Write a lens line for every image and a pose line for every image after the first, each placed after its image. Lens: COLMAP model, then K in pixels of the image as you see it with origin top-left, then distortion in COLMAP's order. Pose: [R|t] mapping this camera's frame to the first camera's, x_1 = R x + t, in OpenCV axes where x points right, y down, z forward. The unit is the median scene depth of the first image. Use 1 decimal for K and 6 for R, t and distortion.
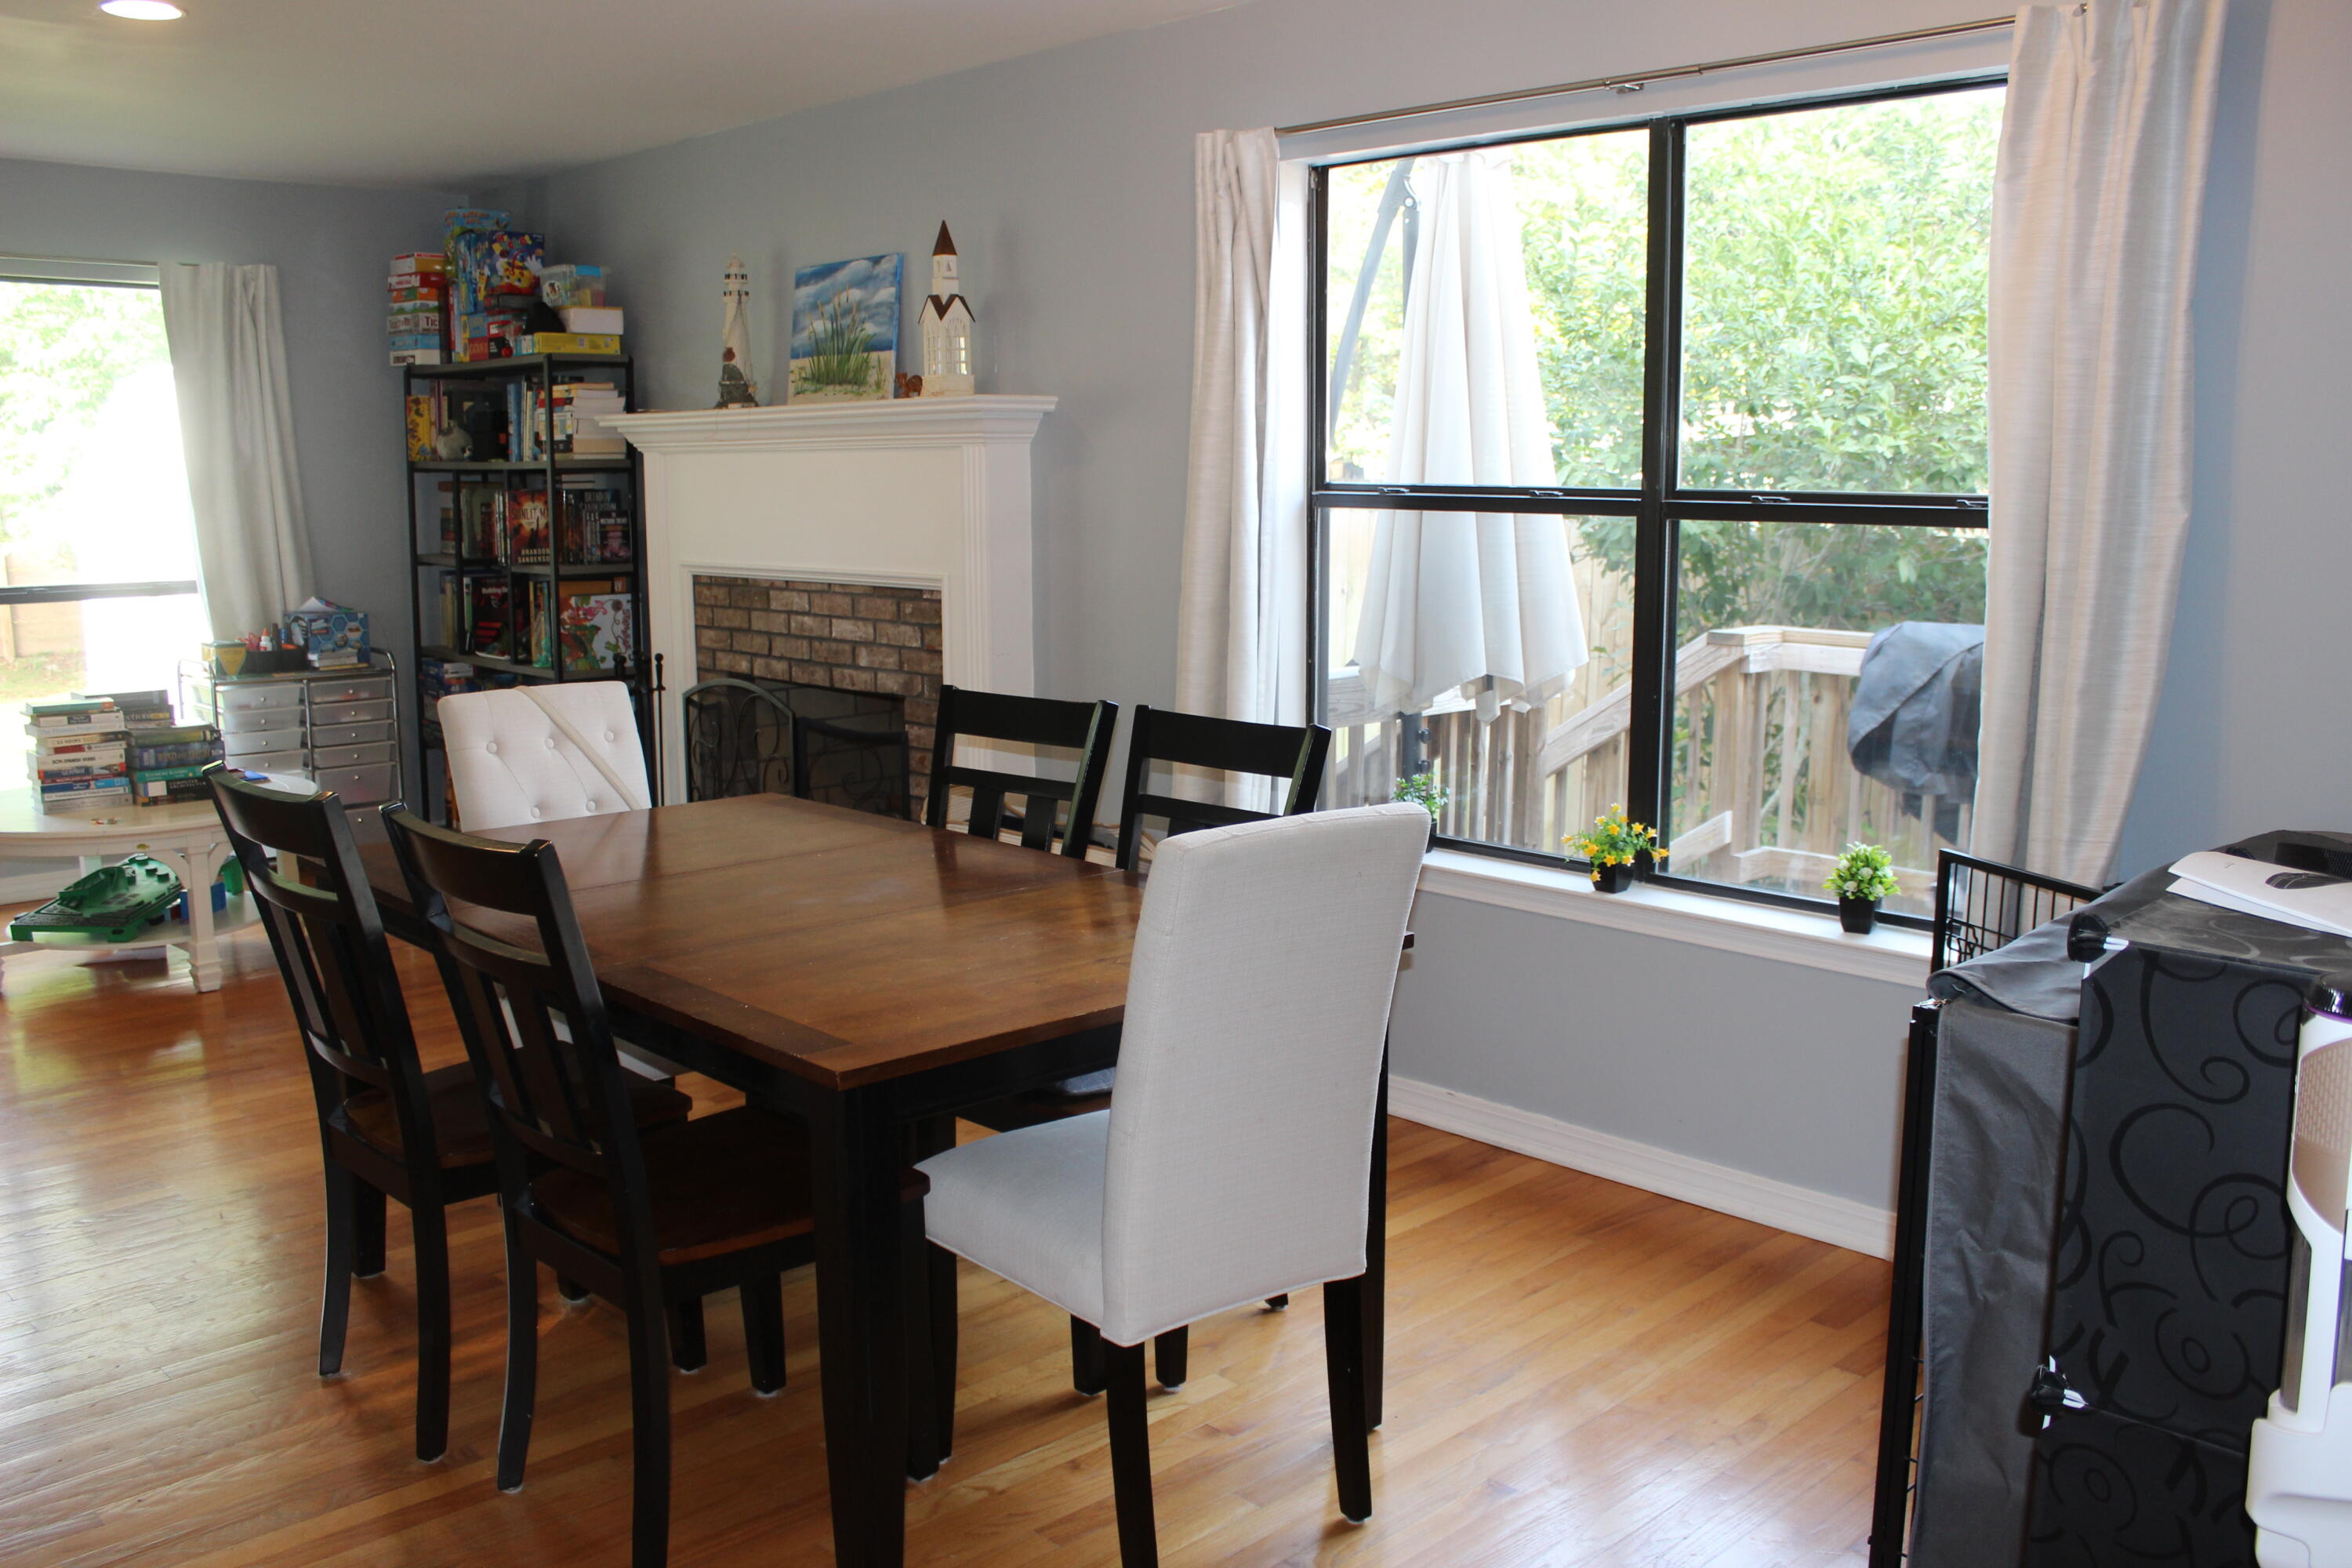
lens RADIAL K [[1952.3, 0, 1176.0], [0, 1952.3, 784.0], [0, 0, 1]] dist [-0.160209, 0.128303]
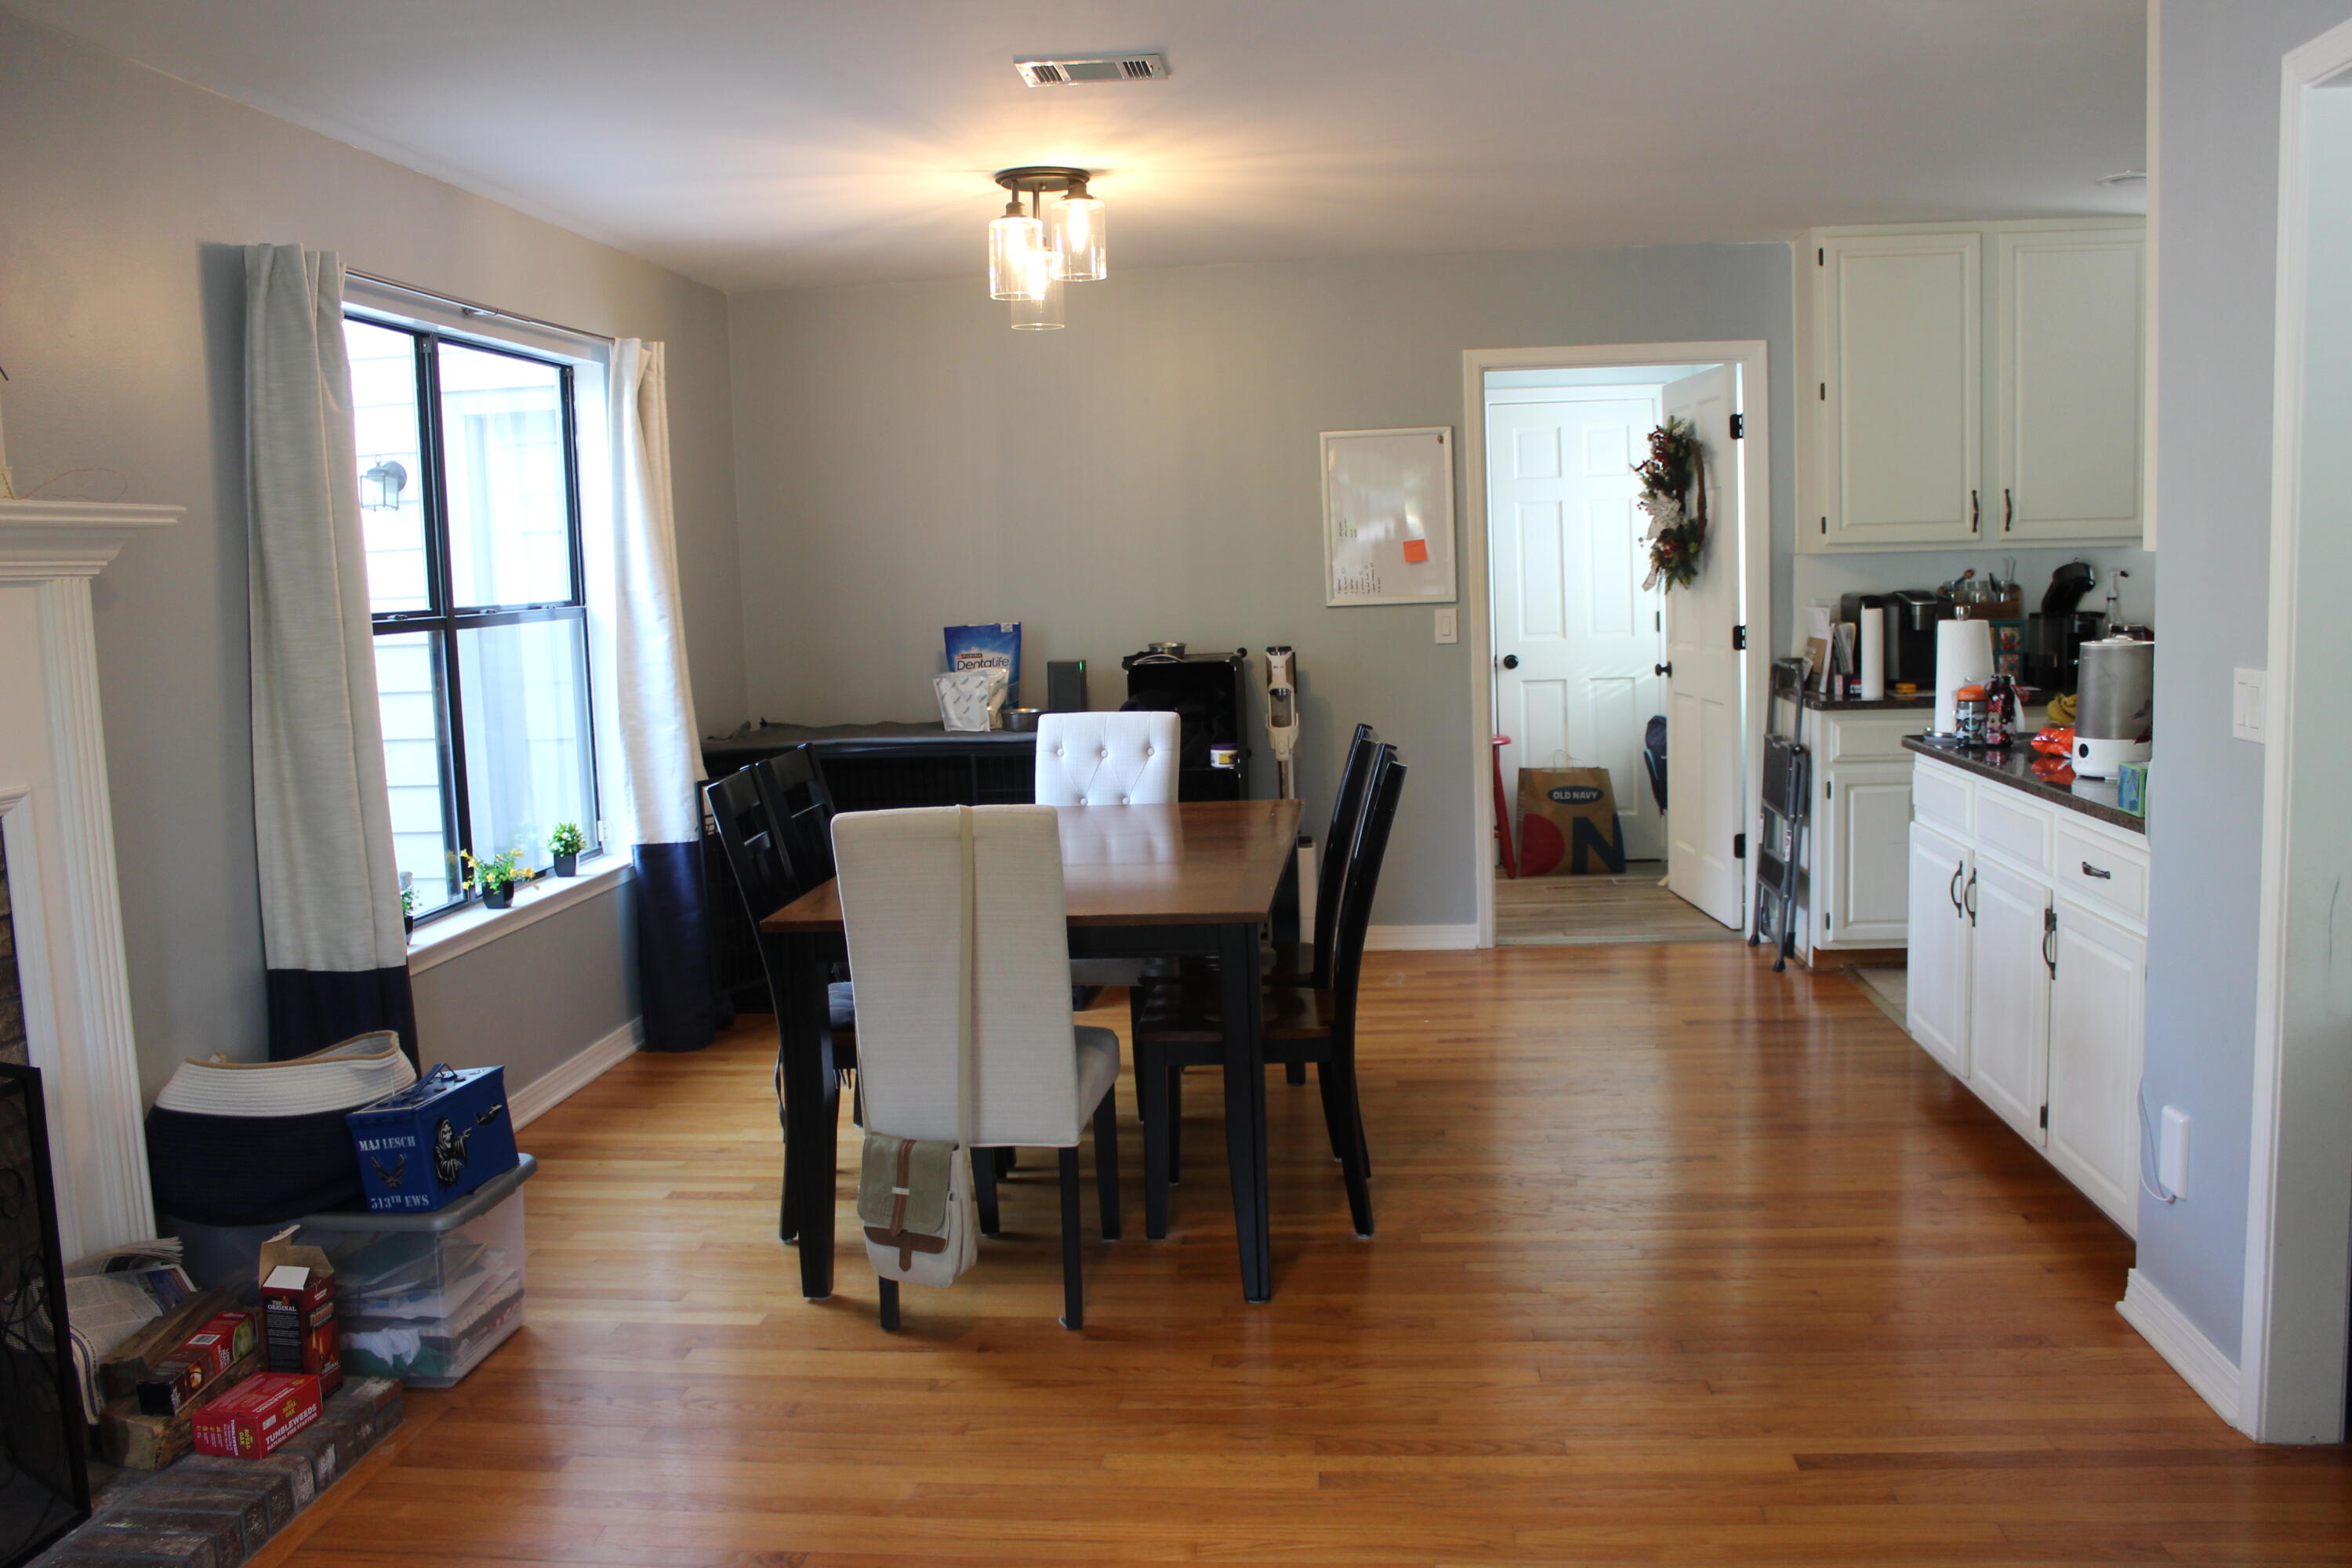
lens RADIAL K [[1952.3, 0, 1176.0], [0, 1952.3, 784.0], [0, 0, 1]] dist [-0.160209, 0.128303]
pose [[-0.639580, -0.069580, 0.765569, -0.749879], [0.154225, 0.964032, 0.216463, -0.165456], [-0.753095, 0.256515, -0.605845, 0.990020]]
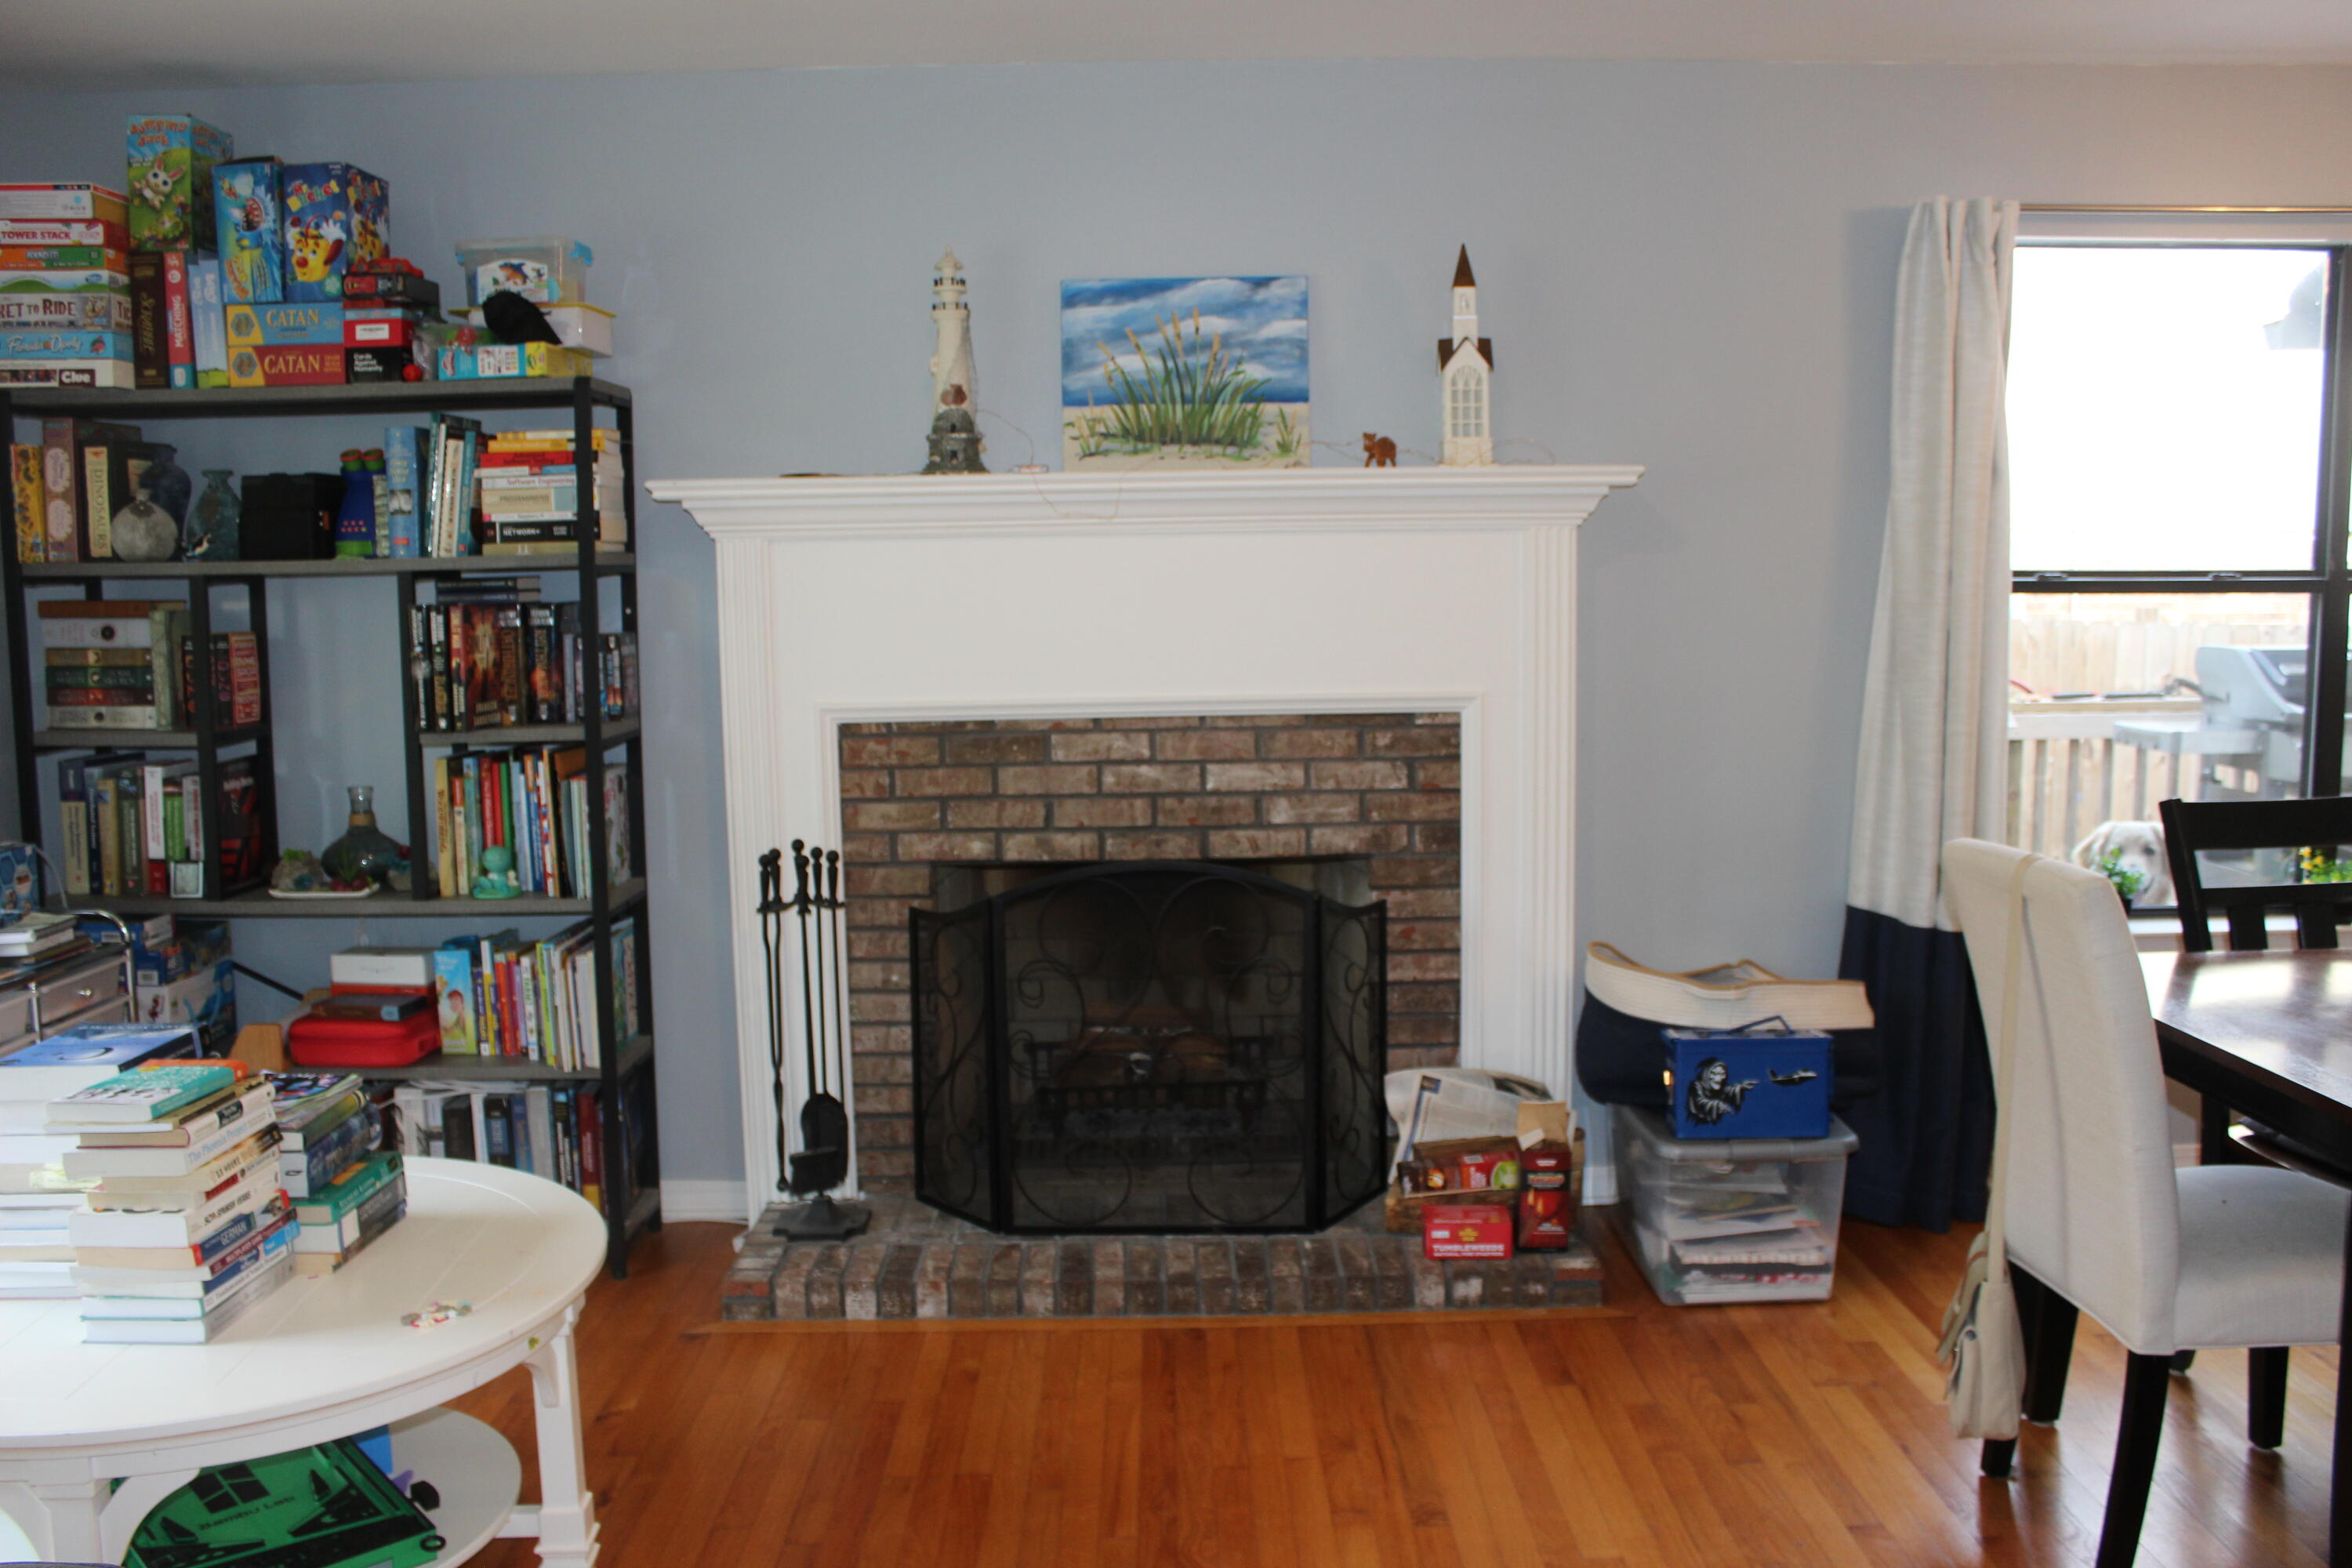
lens RADIAL K [[1952.3, 0, 1176.0], [0, 1952.3, 784.0], [0, 0, 1]] dist [-0.160209, 0.128303]
pose [[0.688926, -0.096642, 0.718360, -0.713213], [0.131025, 0.991349, 0.007711, -0.085157], [-0.712891, 0.088811, 0.695629, 0.498863]]
